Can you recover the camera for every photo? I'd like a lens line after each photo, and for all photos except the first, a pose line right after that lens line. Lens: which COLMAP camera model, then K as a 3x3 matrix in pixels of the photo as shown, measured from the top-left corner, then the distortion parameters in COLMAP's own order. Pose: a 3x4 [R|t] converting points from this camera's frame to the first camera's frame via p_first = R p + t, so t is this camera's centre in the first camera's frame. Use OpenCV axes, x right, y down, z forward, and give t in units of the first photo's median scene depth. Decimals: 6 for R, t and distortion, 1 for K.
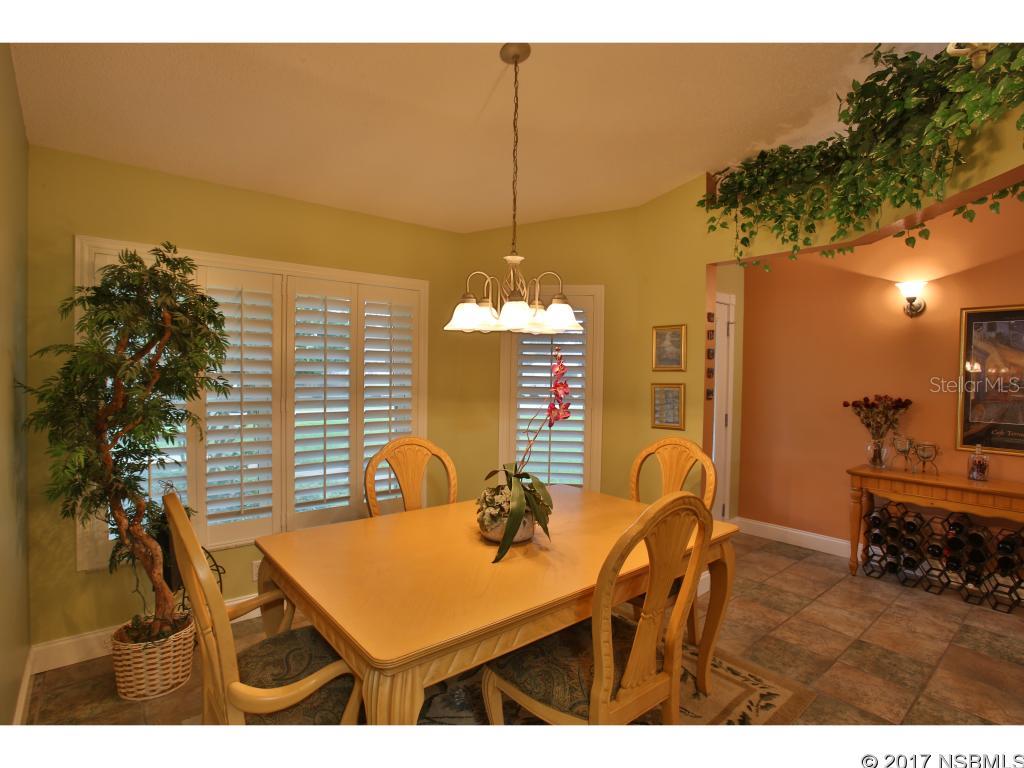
lens RADIAL K [[518.7, 0, 507.3], [0, 518.7, 375.1], [0, 0, 1]] dist [-0.043235, 0.008162]
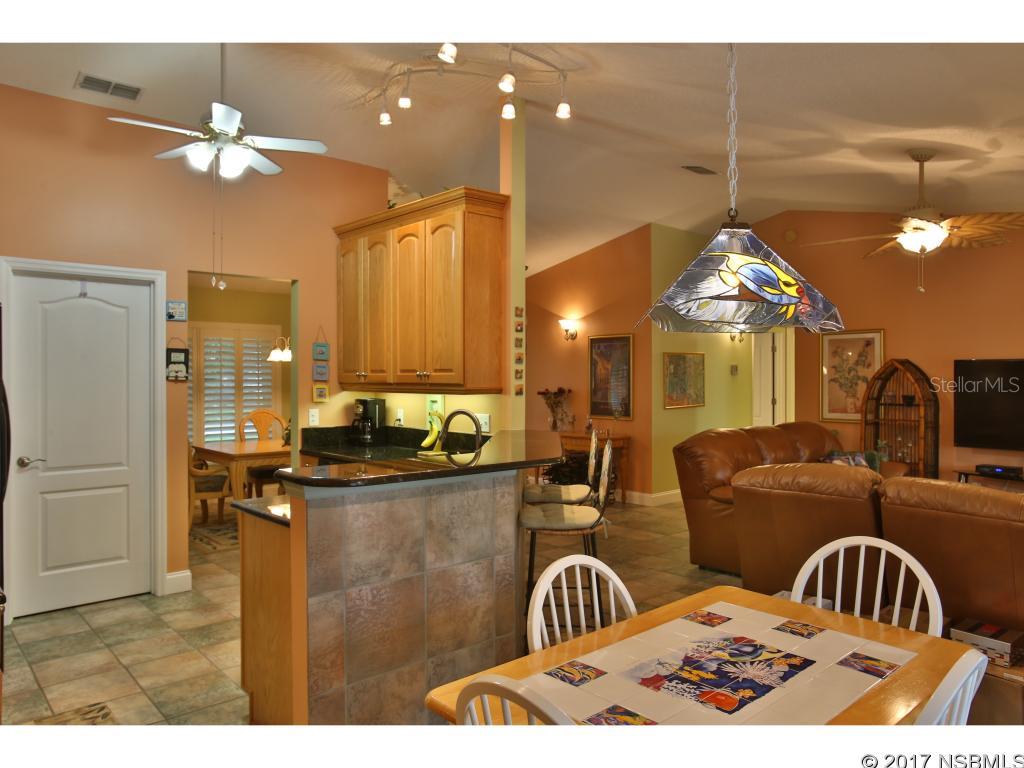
lens RADIAL K [[709.3, 0, 496.0], [0, 709.3, 380.5], [0, 0, 1]] dist [-0.052365, 0.062802]
pose [[0.999655, -0.014303, 0.022026, 0.548488], [0.014236, 0.999894, 0.003189, 0.008109], [-0.022069, -0.002875, 0.999752, -1.472054]]
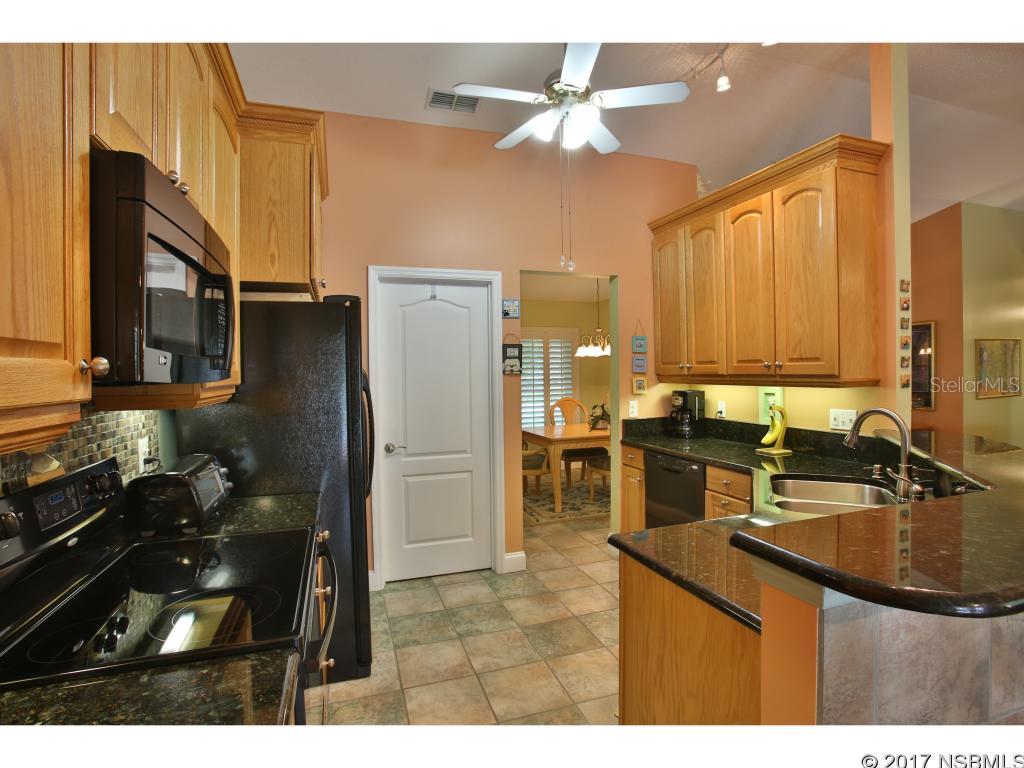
lens RADIAL K [[501.5, 0, 506.3], [0, 501.5, 381.6], [0, 0, 1]] dist [-0.052914, 0.014867]
pose [[0.931949, -0.019510, -0.362065, 0.318289], [0.025952, 0.999579, 0.012939, 0.004953], [0.361660, -0.021455, 0.932063, -1.053690]]
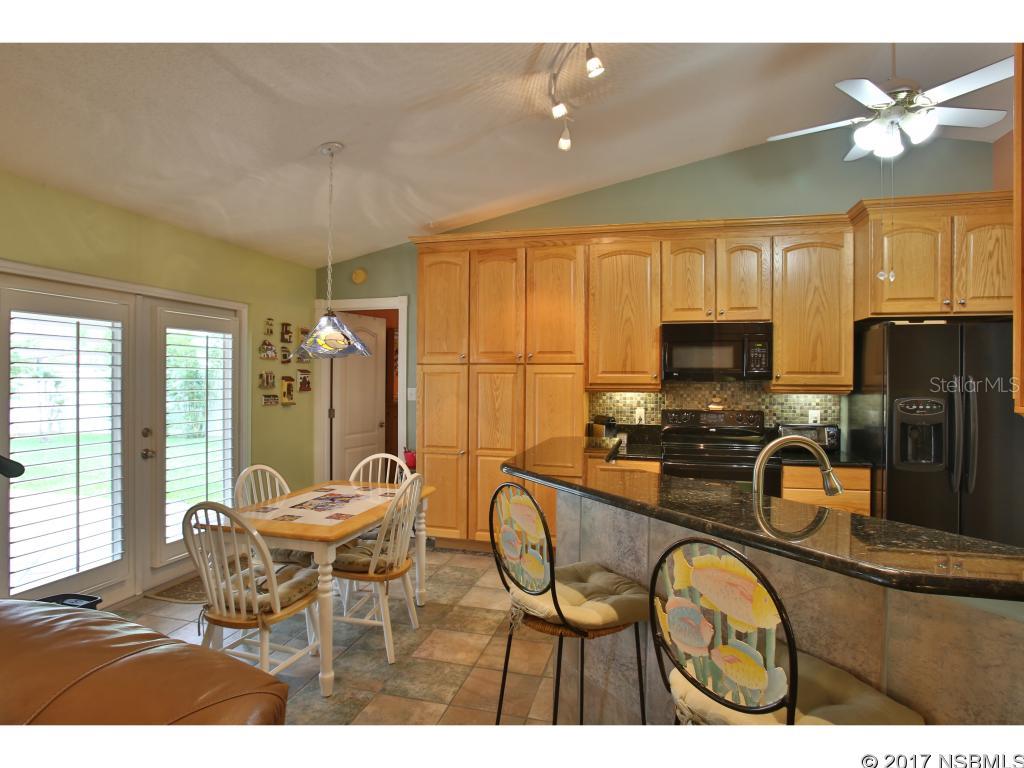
lens RADIAL K [[559.2, 0, 500.2], [0, 559.2, 379.7], [0, 0, 1]] dist [-0.048098, 0.018369]
pose [[-0.818701, -0.016595, -0.573980, 1.010939], [-0.019109, 0.999816, -0.001651, 0.011957], [0.573902, 0.009617, -0.818868, -0.094056]]
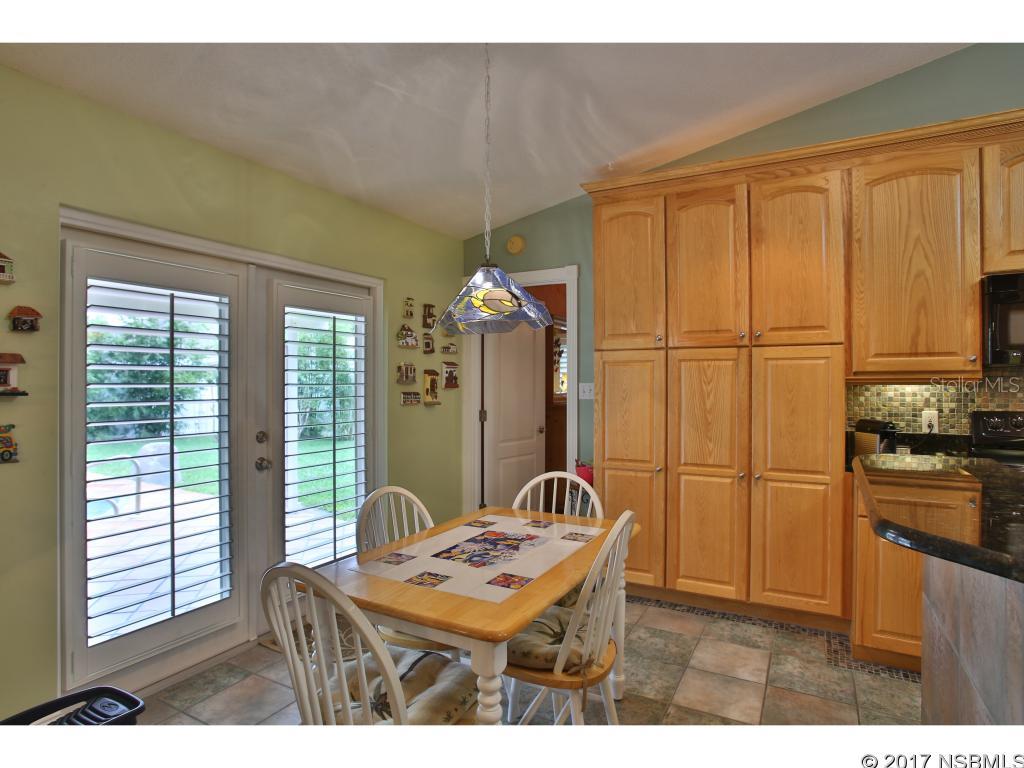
lens RADIAL K [[559.2, 0, 509.8], [0, 559.2, 378.7], [0, 0, 1]] dist [-0.048098, 0.018369]
pose [[-0.928122, -0.014794, -0.371982, 0.920871], [-0.012215, 0.999882, -0.009288, 0.039005], [0.372075, -0.004077, -0.928194, -0.429971]]
